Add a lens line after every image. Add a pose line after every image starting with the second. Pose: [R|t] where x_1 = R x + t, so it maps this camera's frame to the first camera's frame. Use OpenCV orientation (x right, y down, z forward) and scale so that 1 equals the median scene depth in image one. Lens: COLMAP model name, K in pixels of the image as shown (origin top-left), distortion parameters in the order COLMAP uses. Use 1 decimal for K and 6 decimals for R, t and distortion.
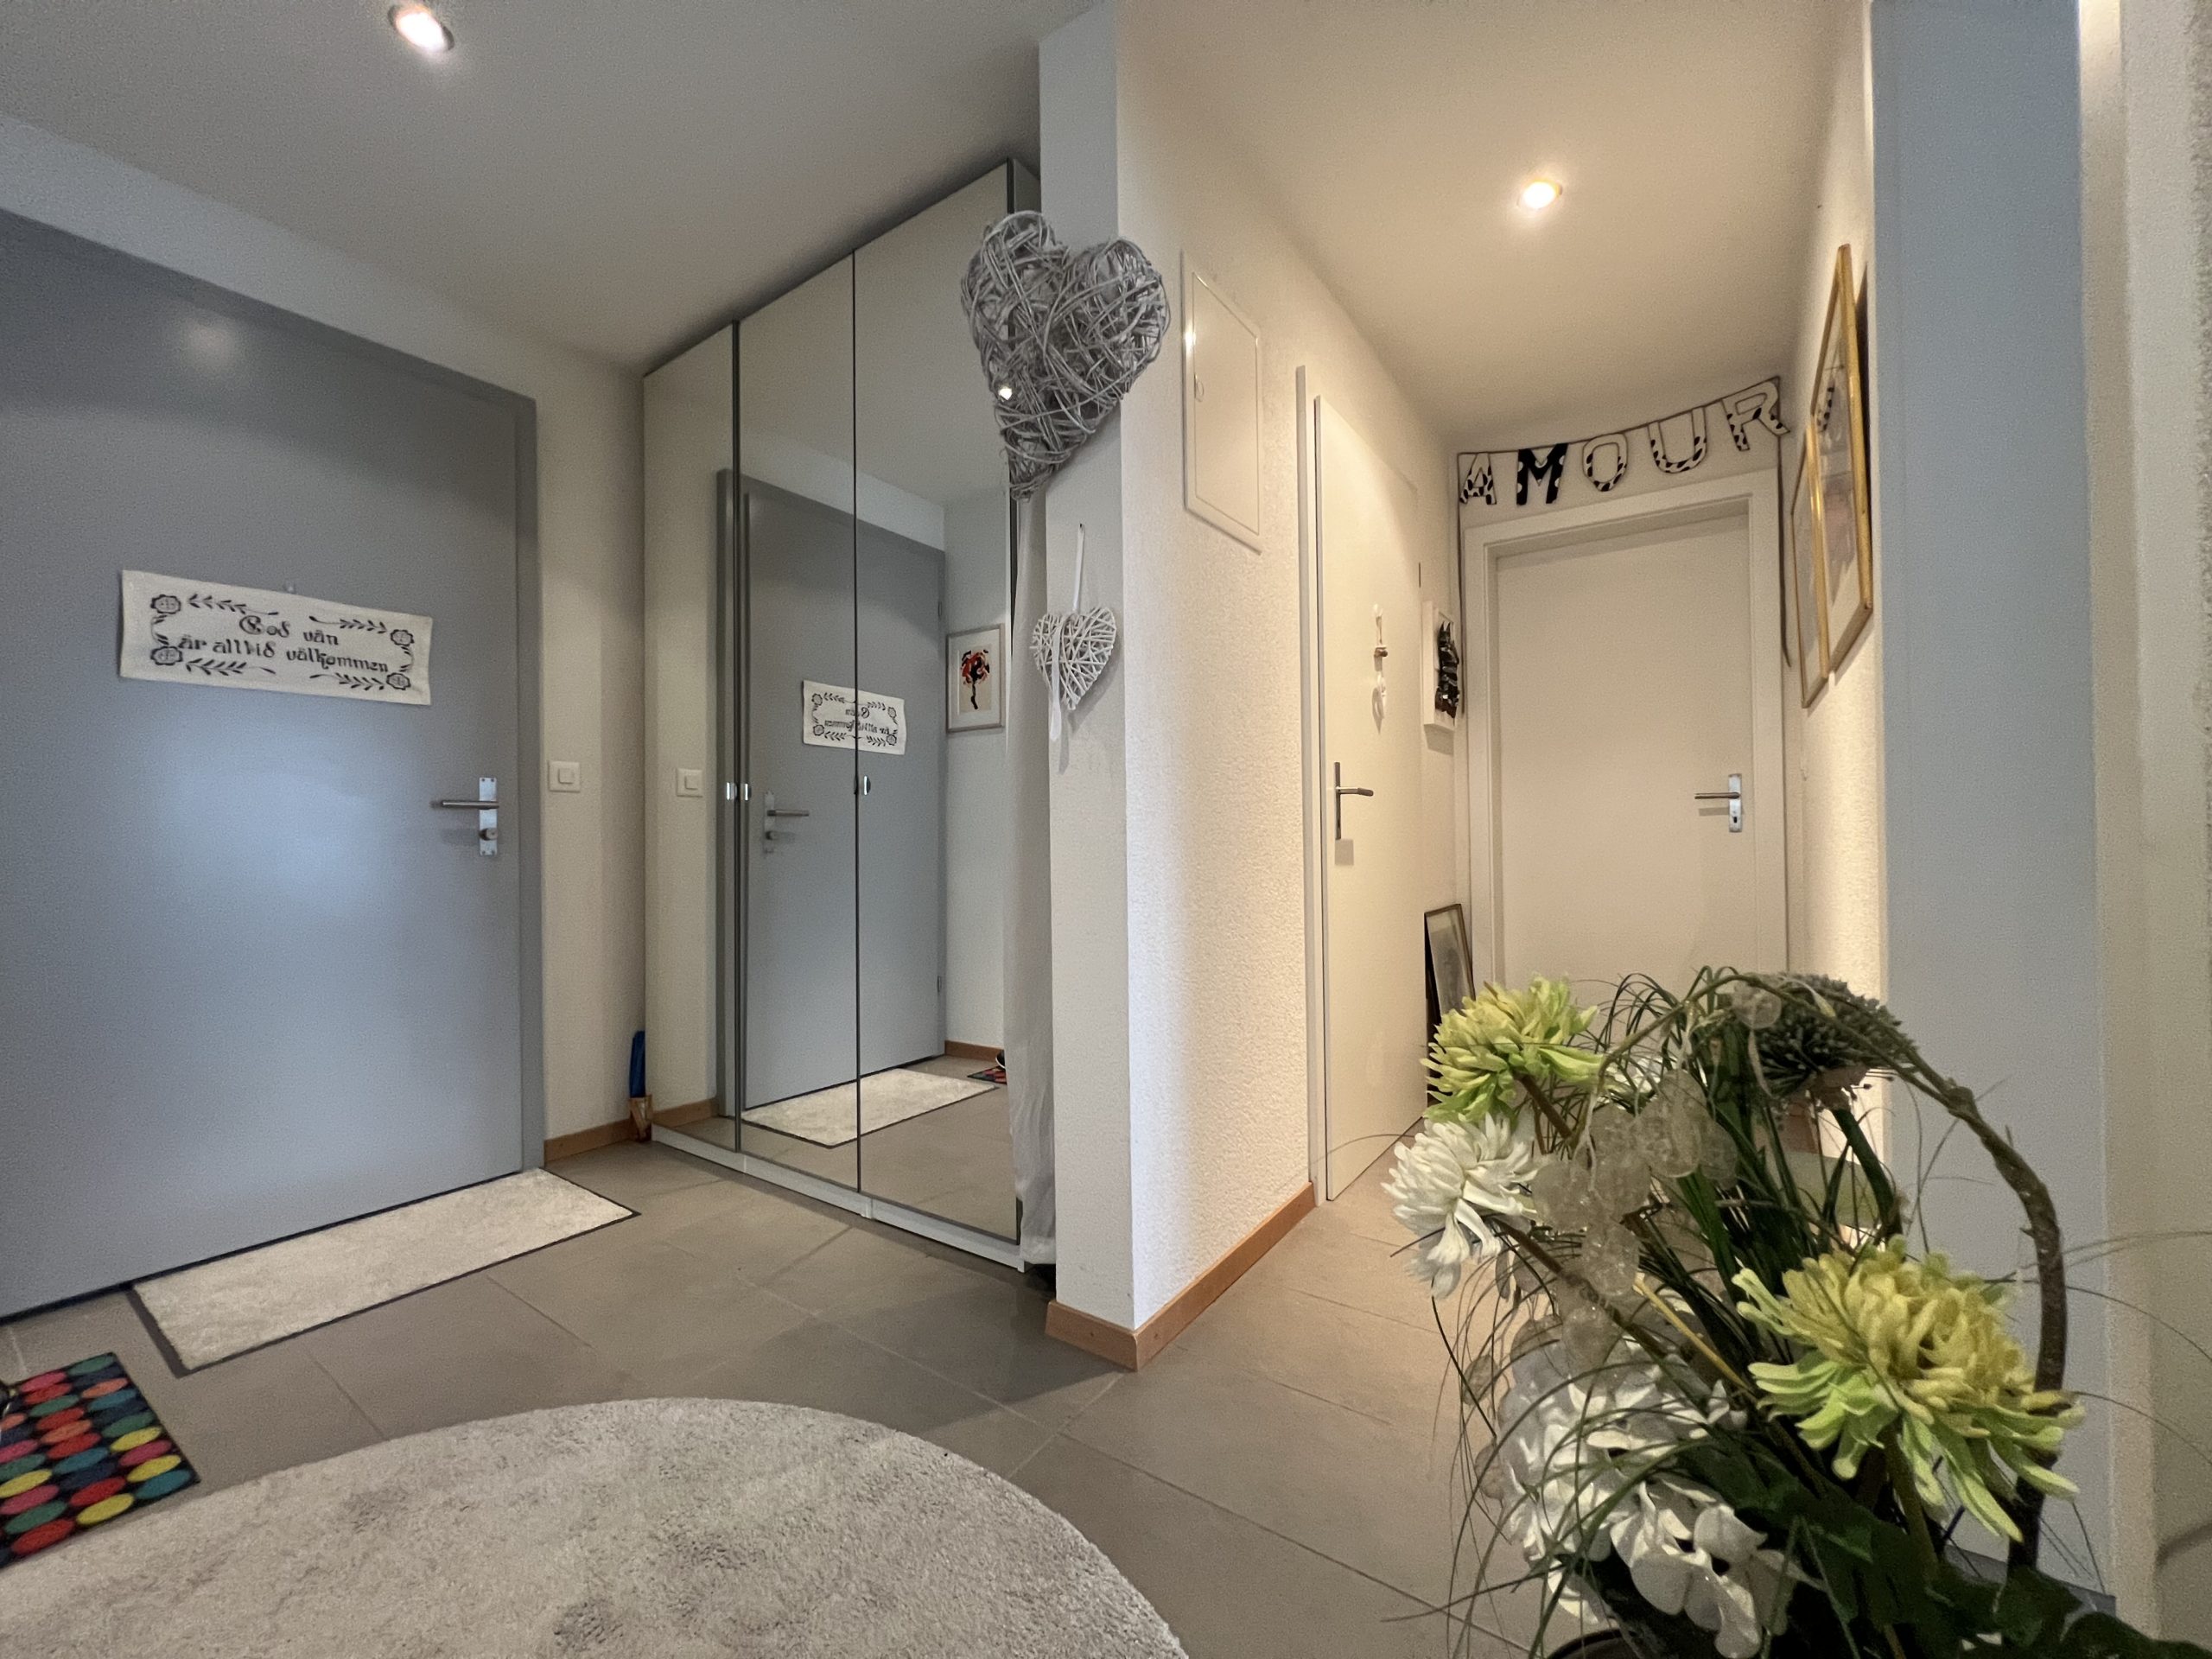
lens RADIAL K [[883.3, 0, 1097.1], [0, 883.3, 827.7], [0, 0, 1]] dist [-0.000463, 0.000058]
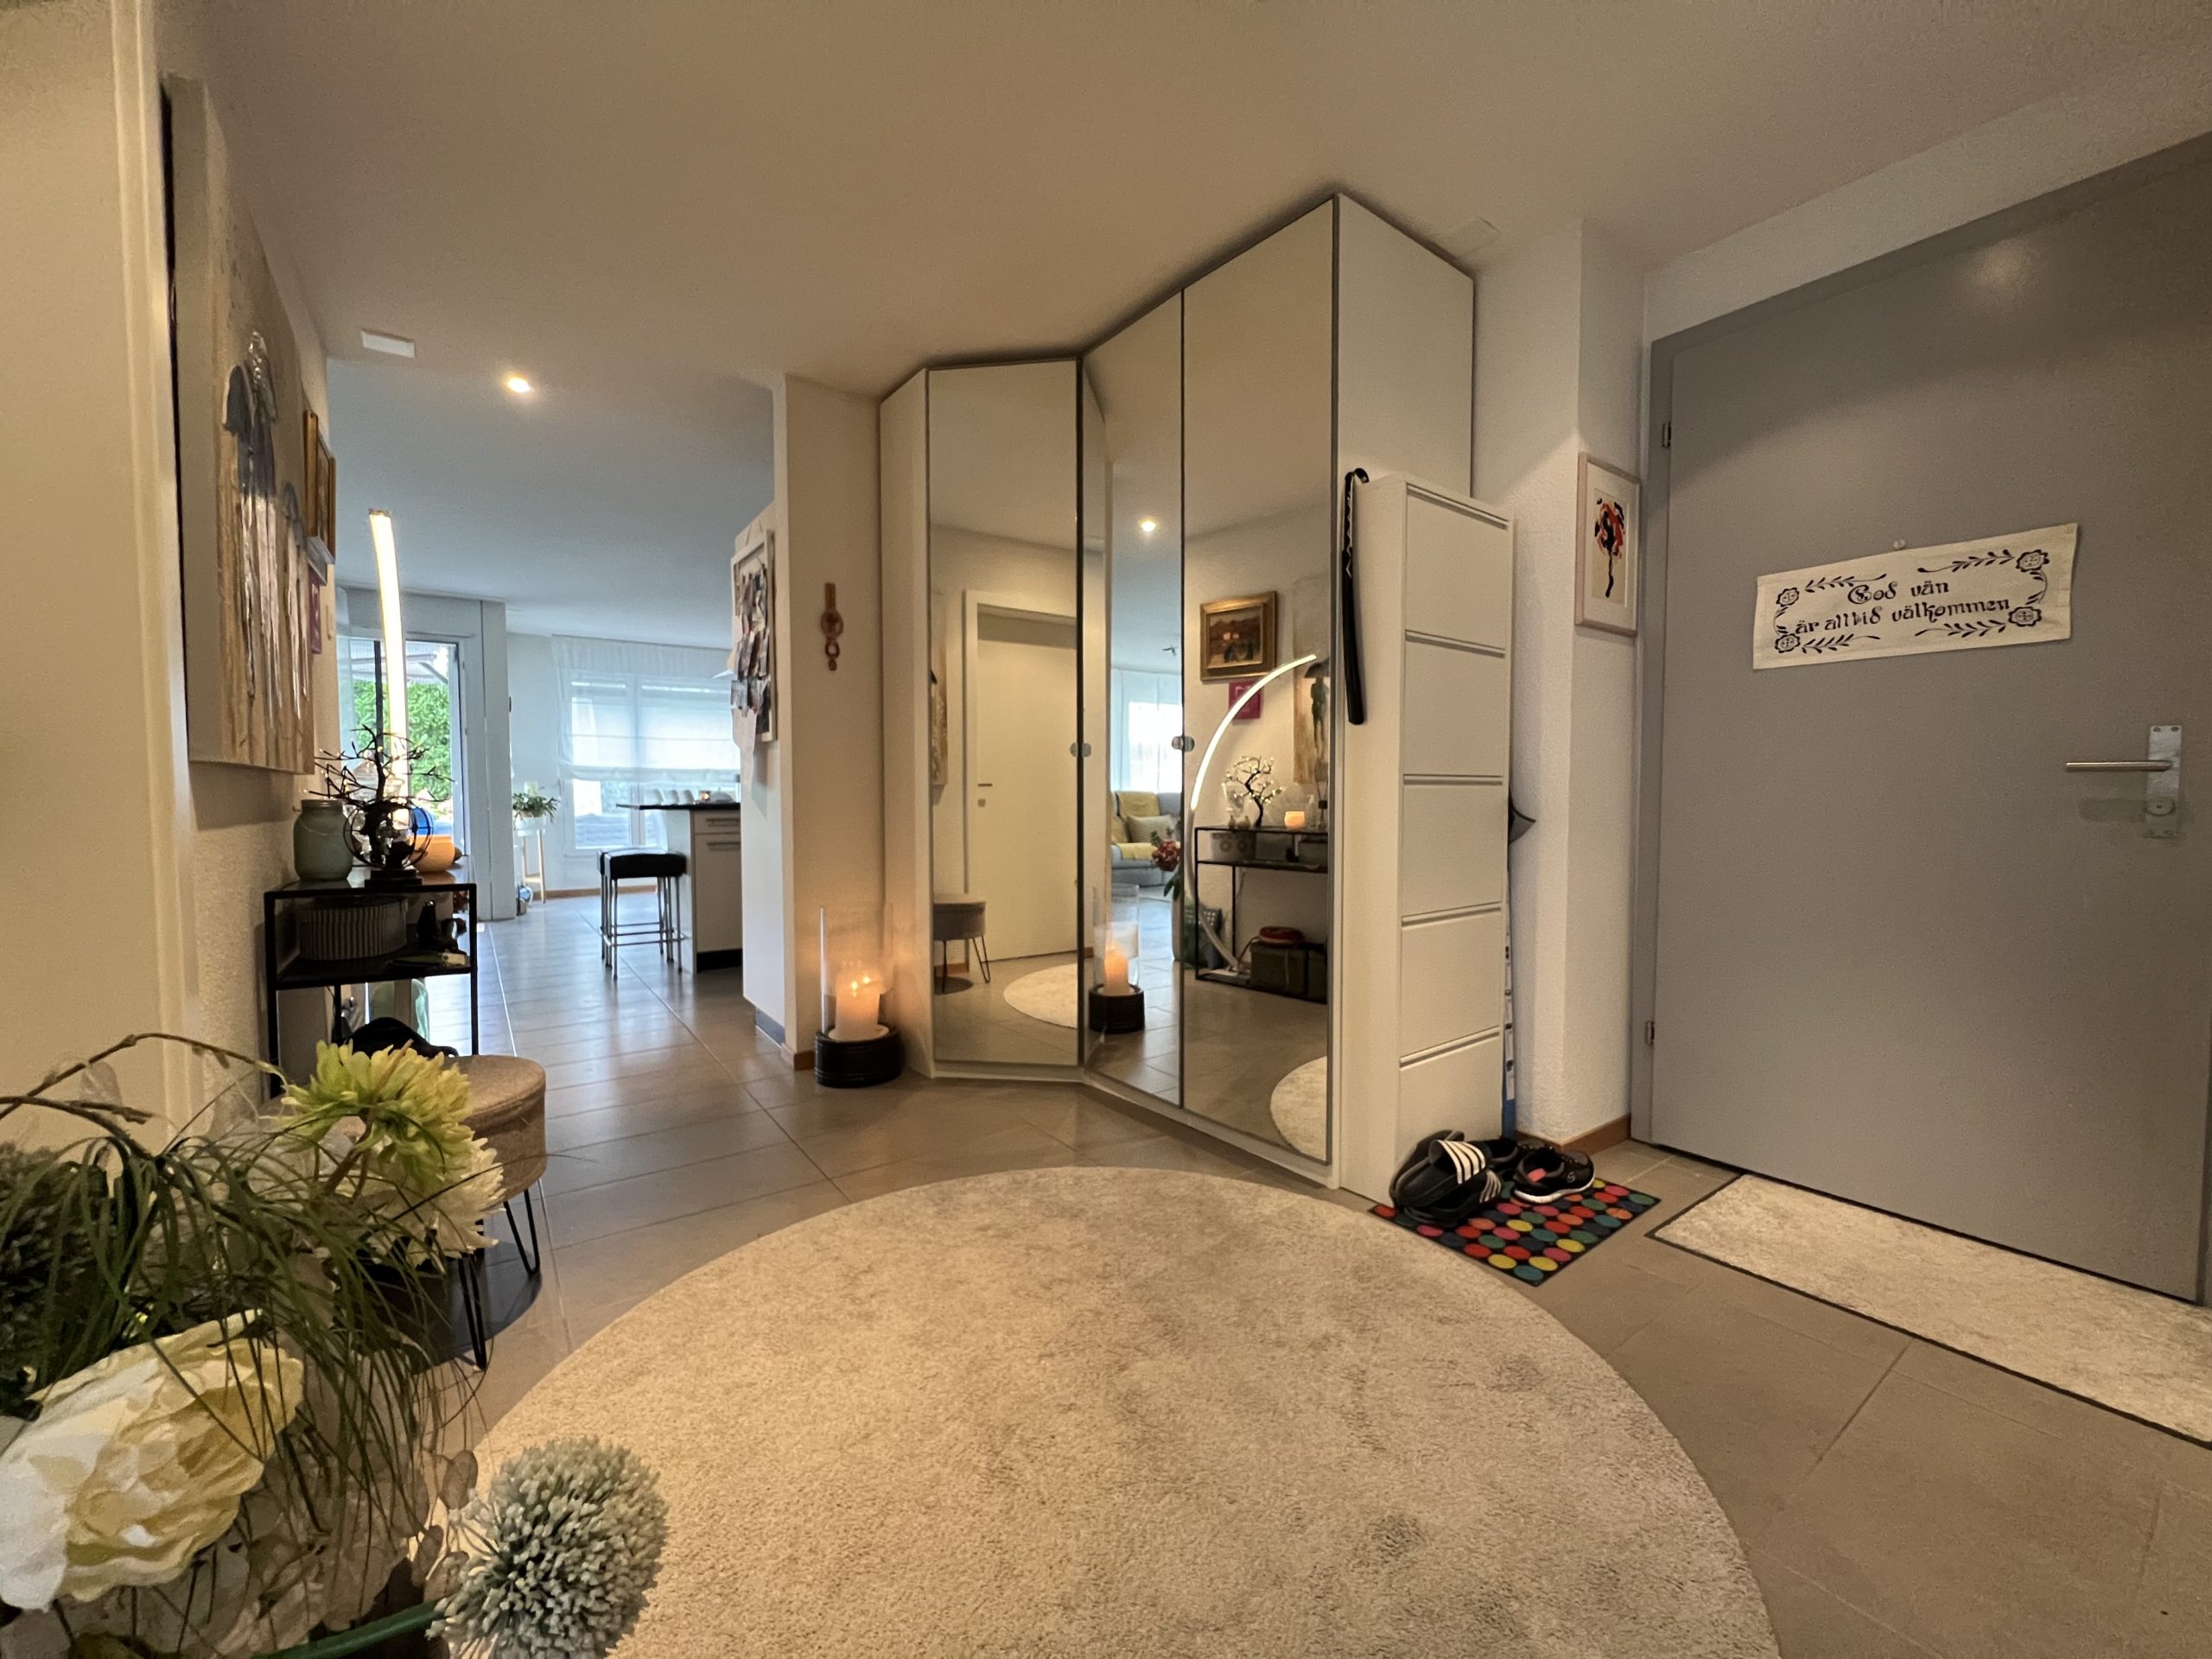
lens RADIAL K [[883.3, 0, 1101.2], [0, 883.3, 823.7], [0, 0, 1]] dist [-0.000463, 0.000058]
pose [[-0.313378, 0.052637, -0.948168, 0.292567], [0.018358, 0.998612, 0.049370, -0.035469], [0.949451, -0.001935, -0.313909, 0.510107]]
